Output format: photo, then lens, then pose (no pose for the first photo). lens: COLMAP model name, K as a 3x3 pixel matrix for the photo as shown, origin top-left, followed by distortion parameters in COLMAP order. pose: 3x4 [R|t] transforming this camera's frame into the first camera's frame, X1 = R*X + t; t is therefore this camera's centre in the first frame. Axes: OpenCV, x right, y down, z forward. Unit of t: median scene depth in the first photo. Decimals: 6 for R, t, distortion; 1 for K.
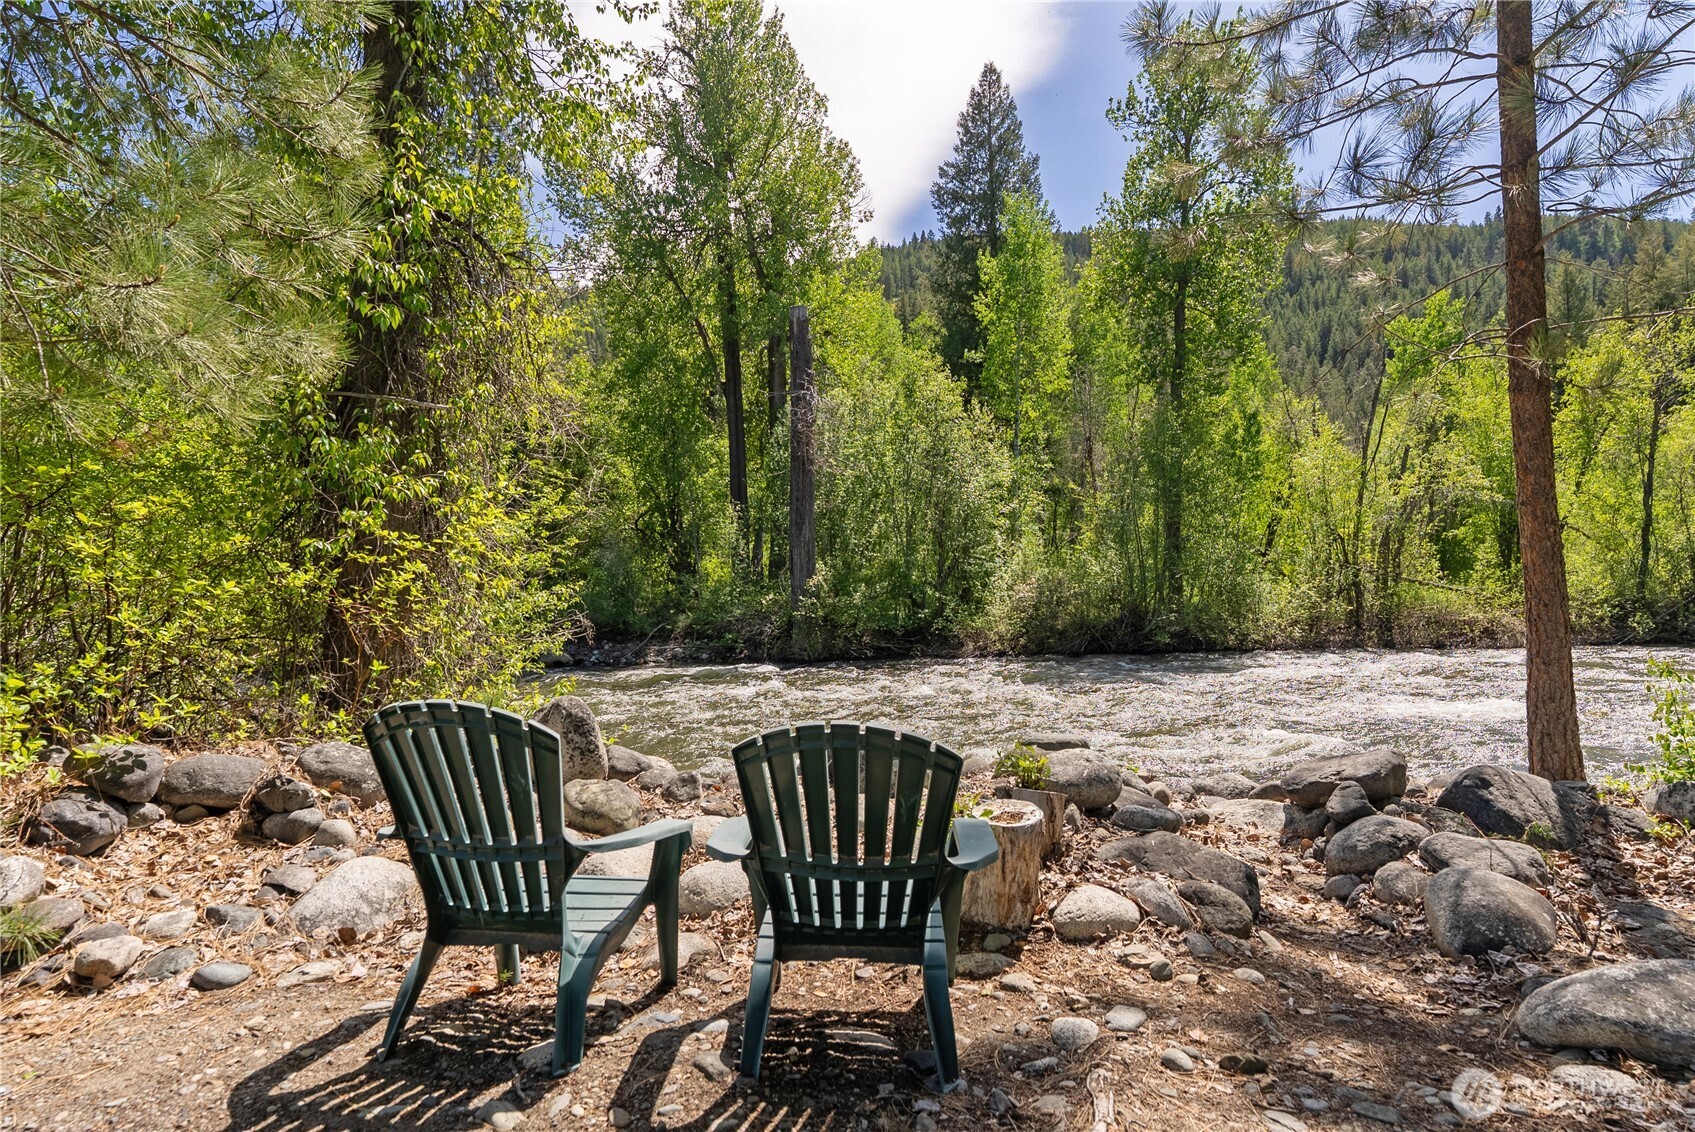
lens RADIAL K [[833.7, 0, 848.5], [0, 833.7, 567.9], [0, 0, 1]] dist [0.006264, 0.000646]
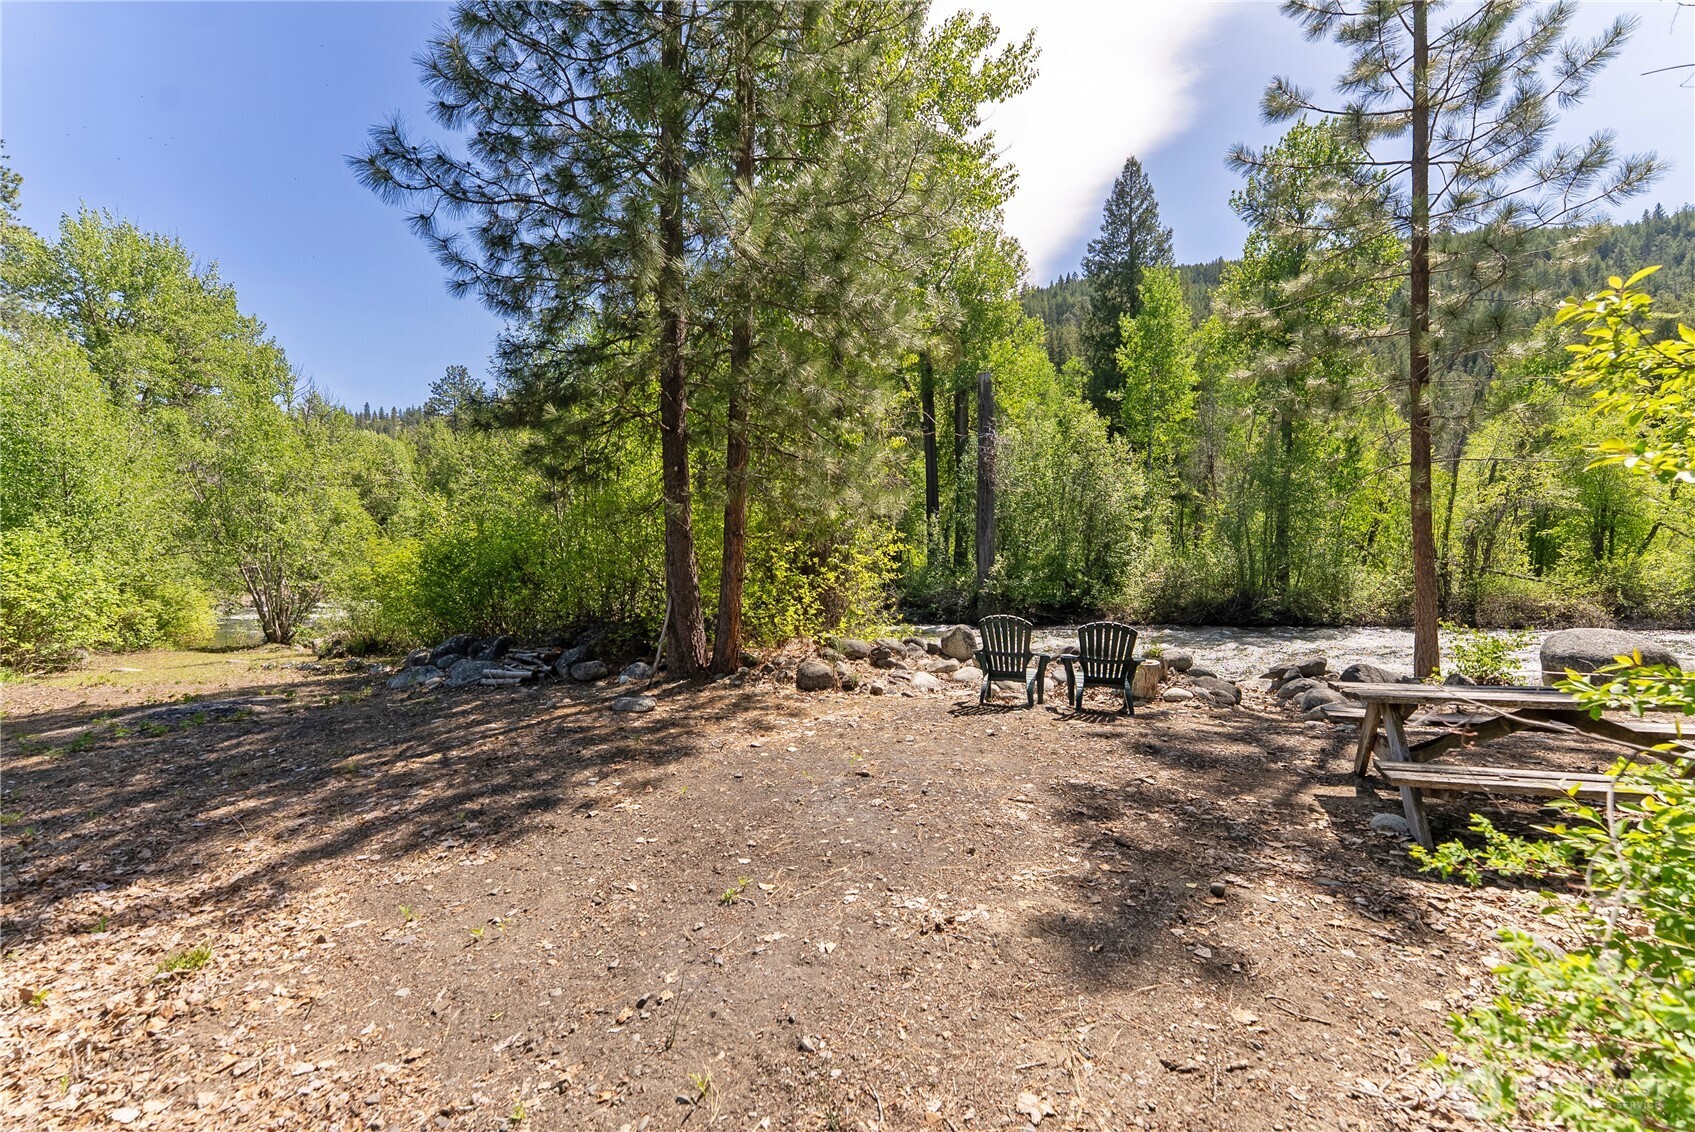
lens RADIAL K [[677.6, 0, 844.5], [0, 677.6, 567.7], [0, 0, 1]] dist [0.000122, -0.000310]
pose [[0.975626, 0.010682, -0.219181, -0.032689], [-0.005609, 0.999702, 0.023752, -0.009615], [0.219370, -0.021944, 0.975395, -0.154376]]
